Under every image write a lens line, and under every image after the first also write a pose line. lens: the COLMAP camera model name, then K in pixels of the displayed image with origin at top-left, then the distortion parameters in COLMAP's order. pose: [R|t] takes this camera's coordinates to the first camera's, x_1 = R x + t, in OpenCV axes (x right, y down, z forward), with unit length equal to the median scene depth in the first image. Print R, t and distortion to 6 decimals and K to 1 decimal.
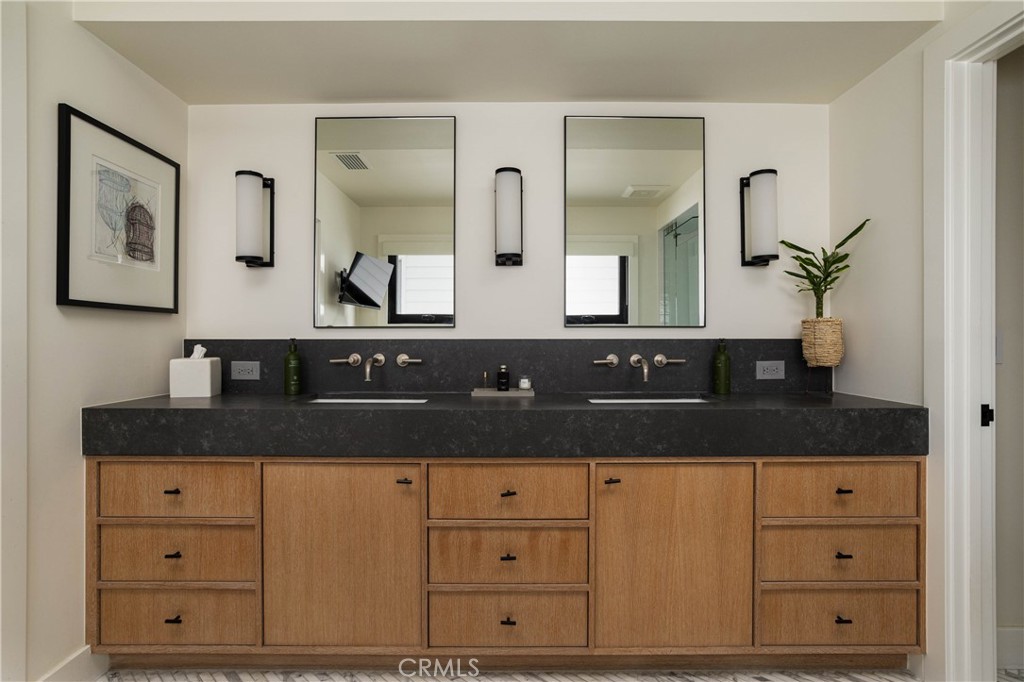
lens RADIAL K [[577.4, 0, 512.0], [0, 577.4, 341.0], [0, 0, 1]] dist [-0.001220, -0.000092]
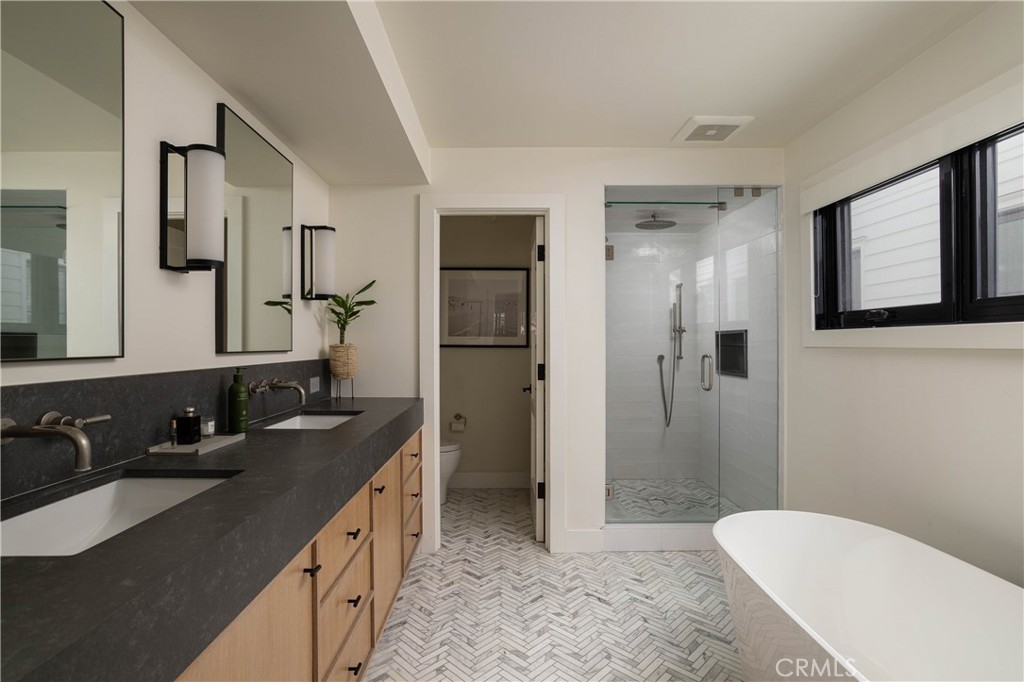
lens RADIAL K [[500.6, 0, 512.0], [0, 500.6, 341.0], [0, 0, 1]] dist [0.000116, 0.000135]
pose [[-0.009555, 0.005473, 0.999939, -0.663548], [0.001276, 0.999984, -0.005461, -0.039935], [-0.999954, 0.001224, -0.009562, 0.593416]]
